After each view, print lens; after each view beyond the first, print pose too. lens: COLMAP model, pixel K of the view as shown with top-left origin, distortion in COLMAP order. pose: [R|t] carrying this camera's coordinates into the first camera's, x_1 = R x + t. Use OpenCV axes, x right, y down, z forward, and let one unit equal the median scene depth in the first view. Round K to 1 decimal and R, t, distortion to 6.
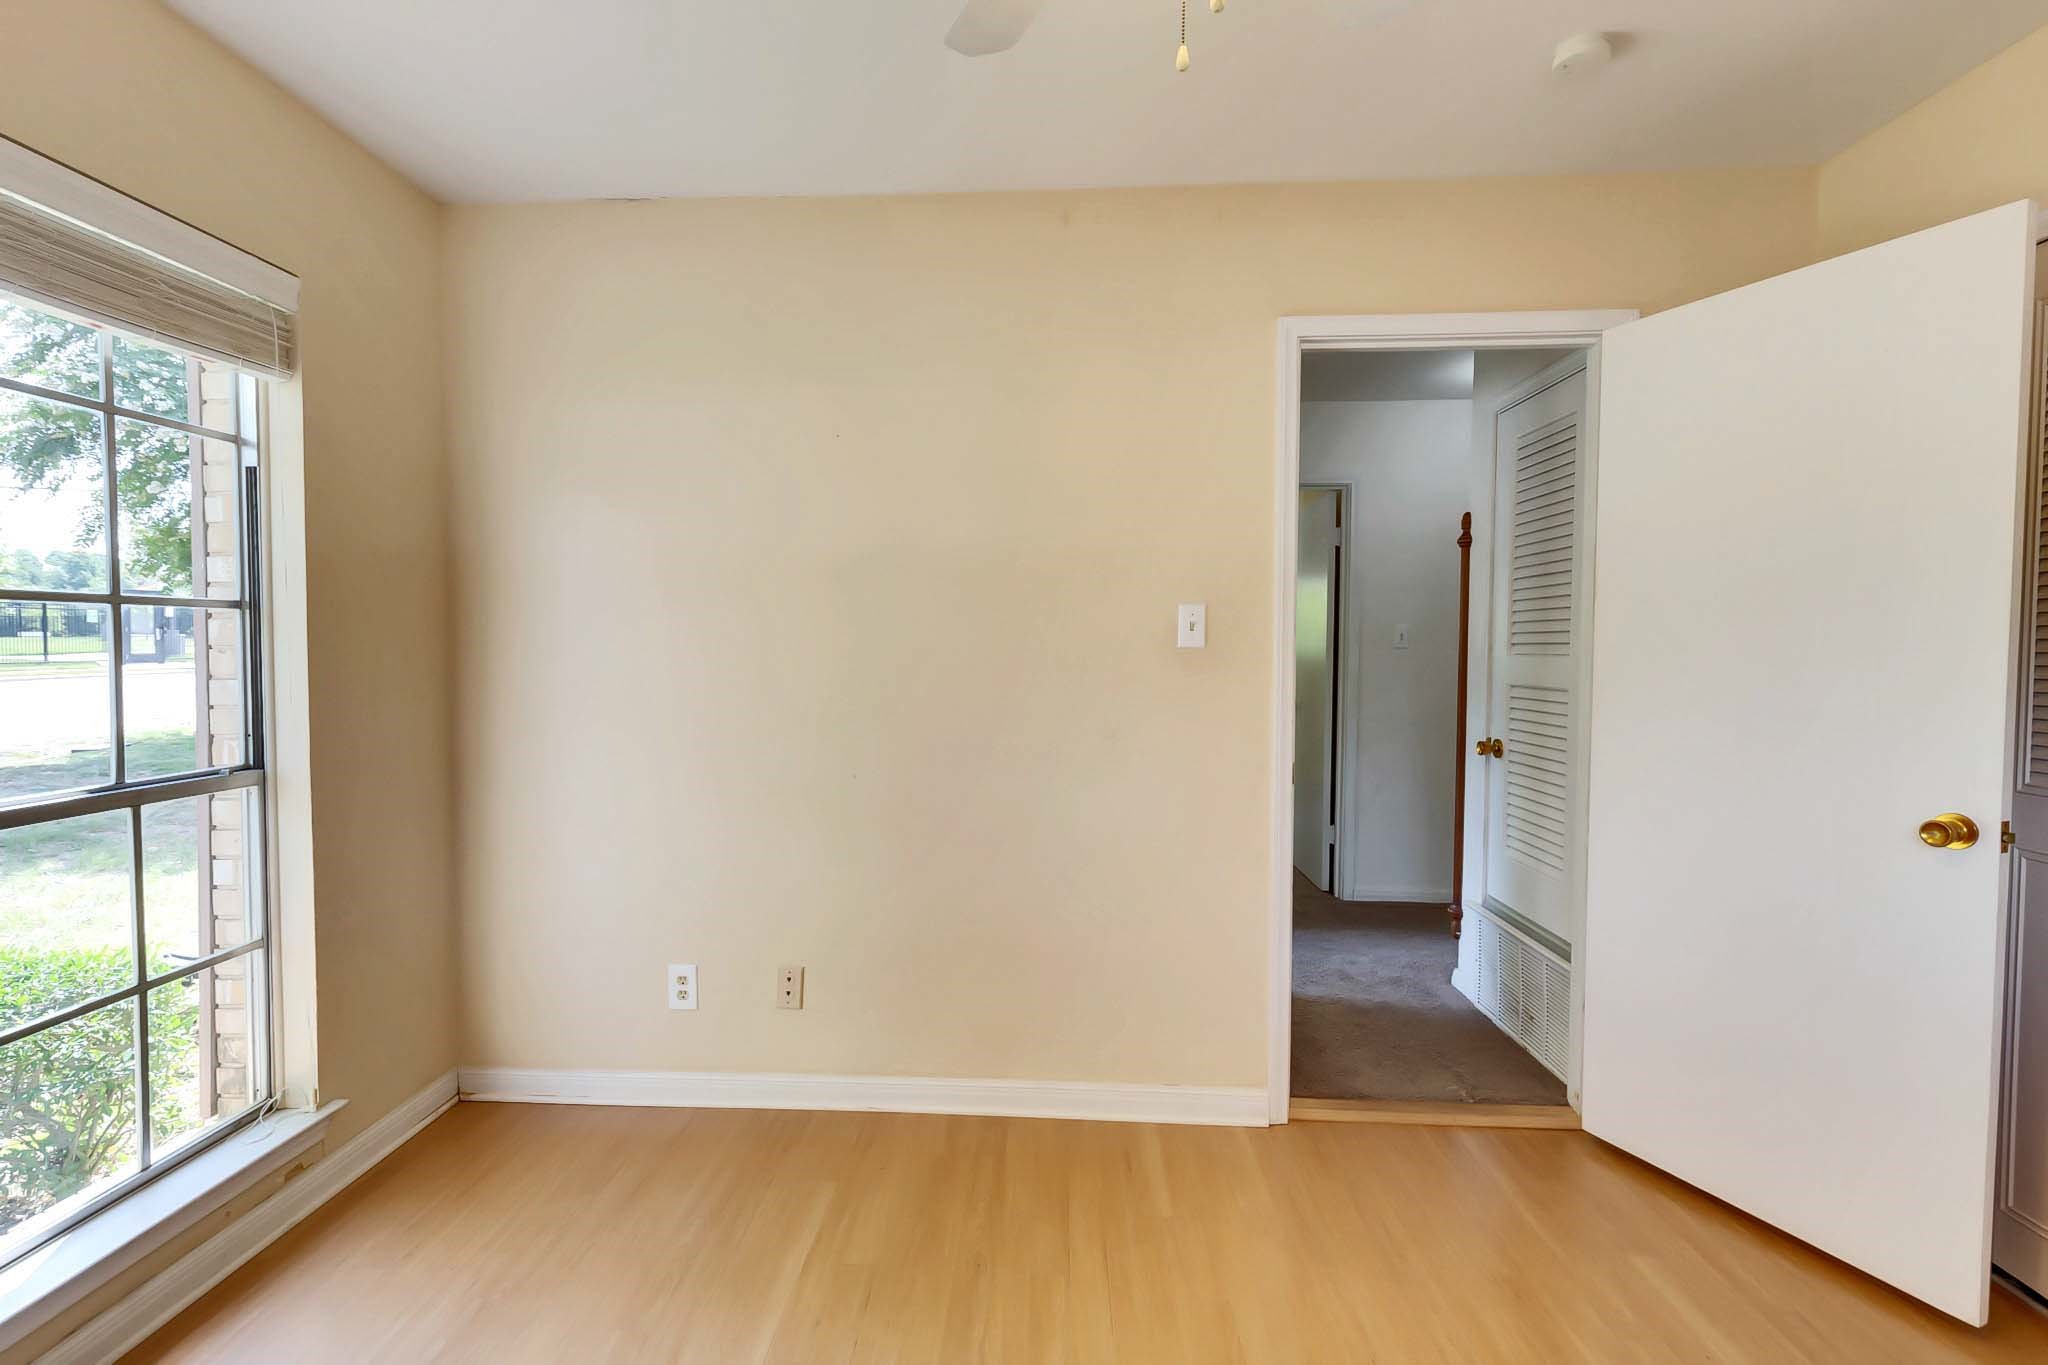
lens RADIAL K [[947.0, 0, 1021.4], [0, 947.0, 674.1], [0, 0, 1]] dist [0.004129, 0.001065]
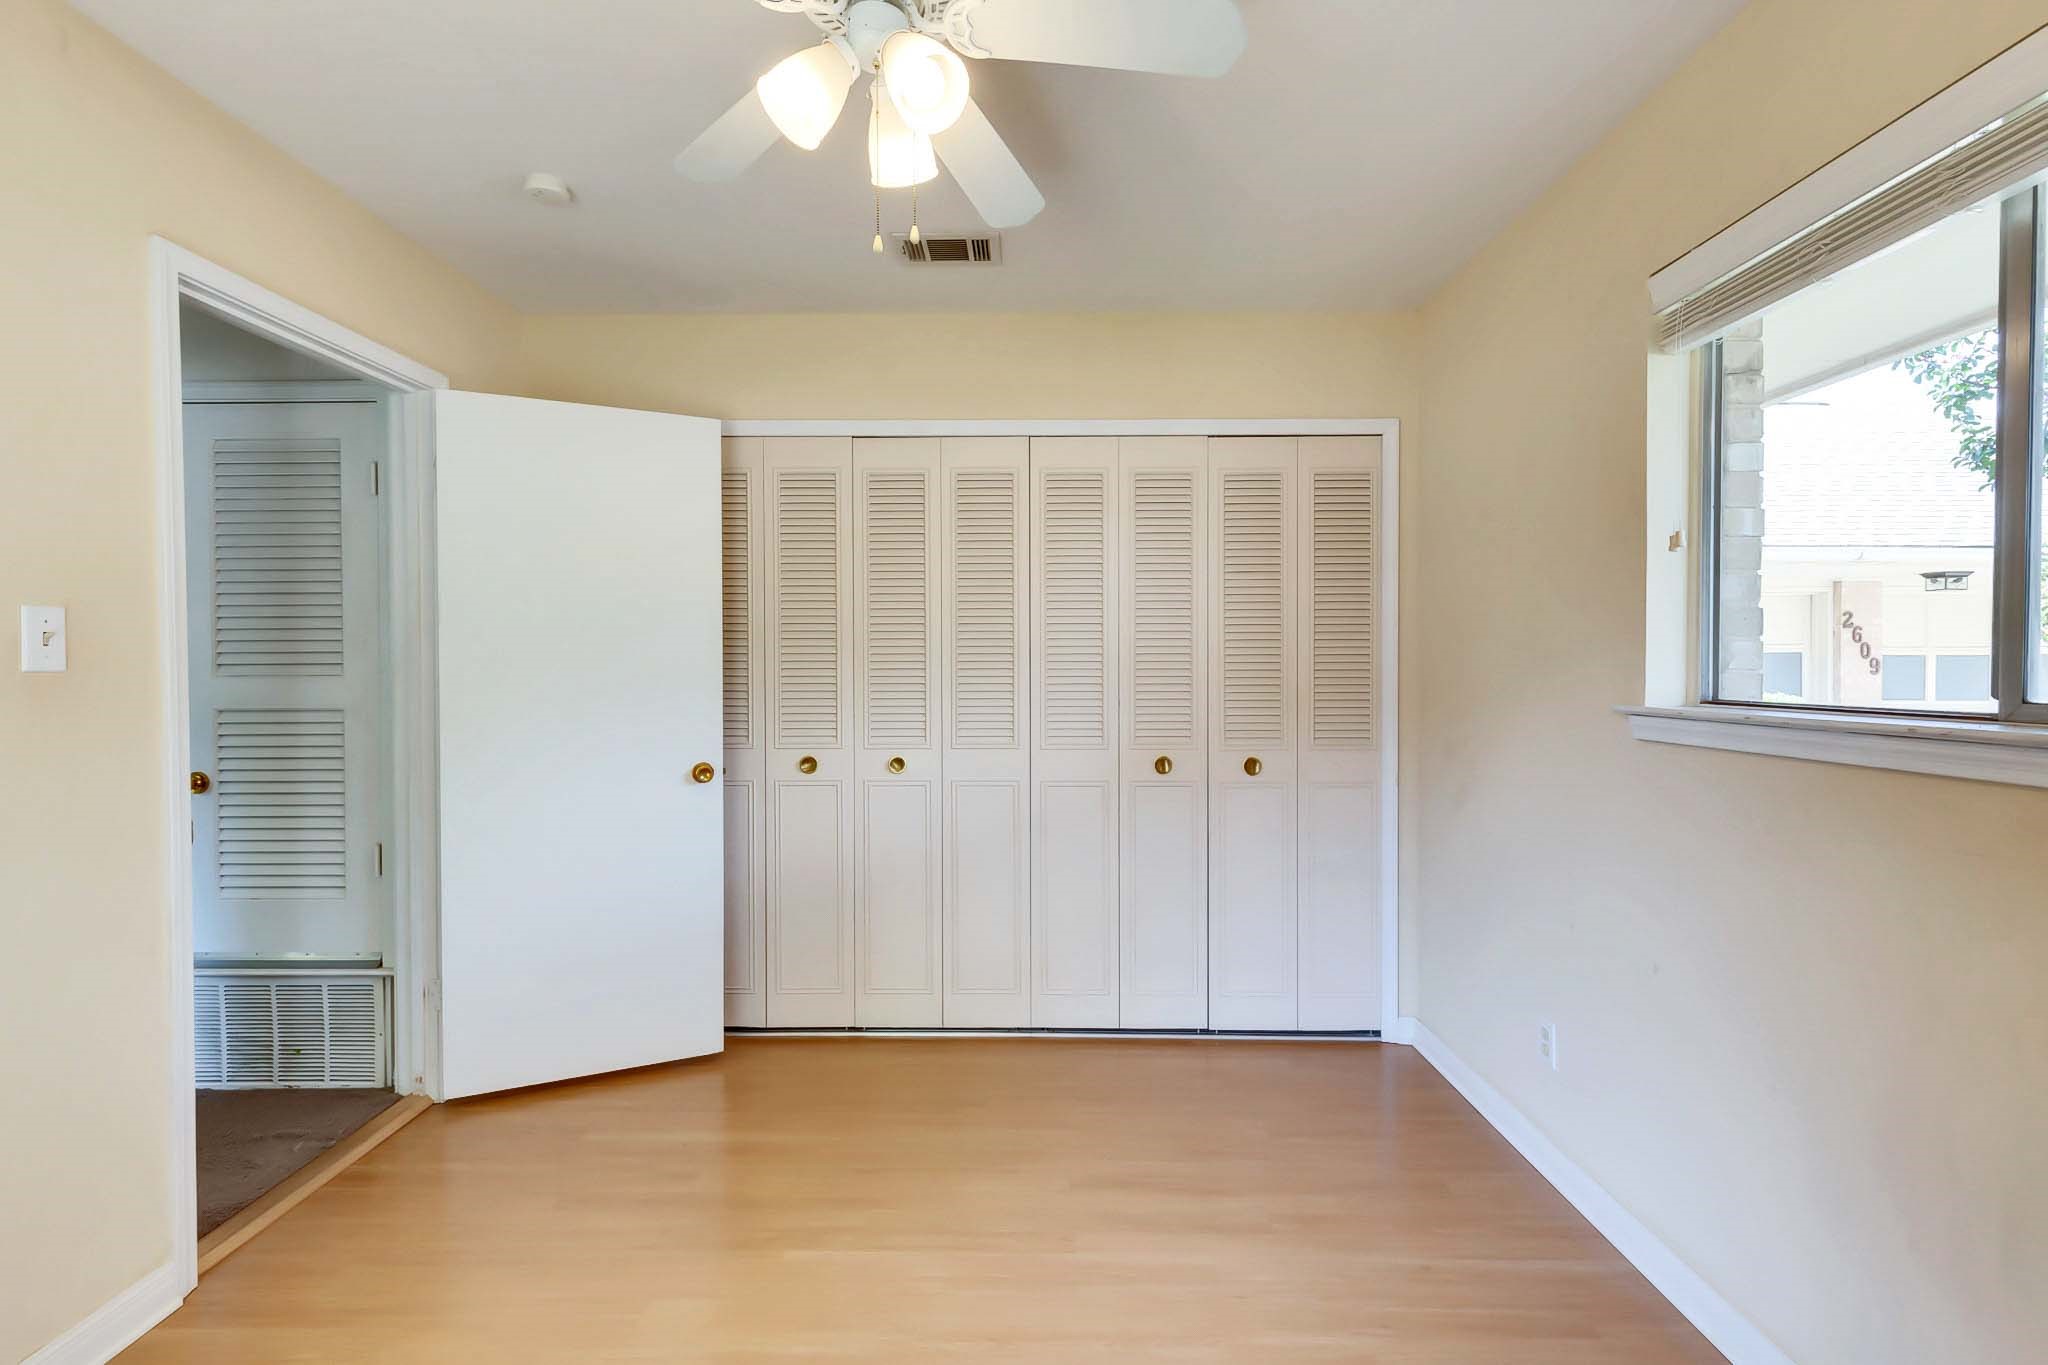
lens RADIAL K [[928.2, 0, 1024.9], [0, 928.2, 677.0], [0, 0, 1]] dist [0.004266, -0.000558]
pose [[-0.027921, -0.015255, 0.999494, -0.493878], [0.029498, 0.999436, 0.016078, -0.014063], [-0.999175, 0.029932, -0.027456, 0.325400]]
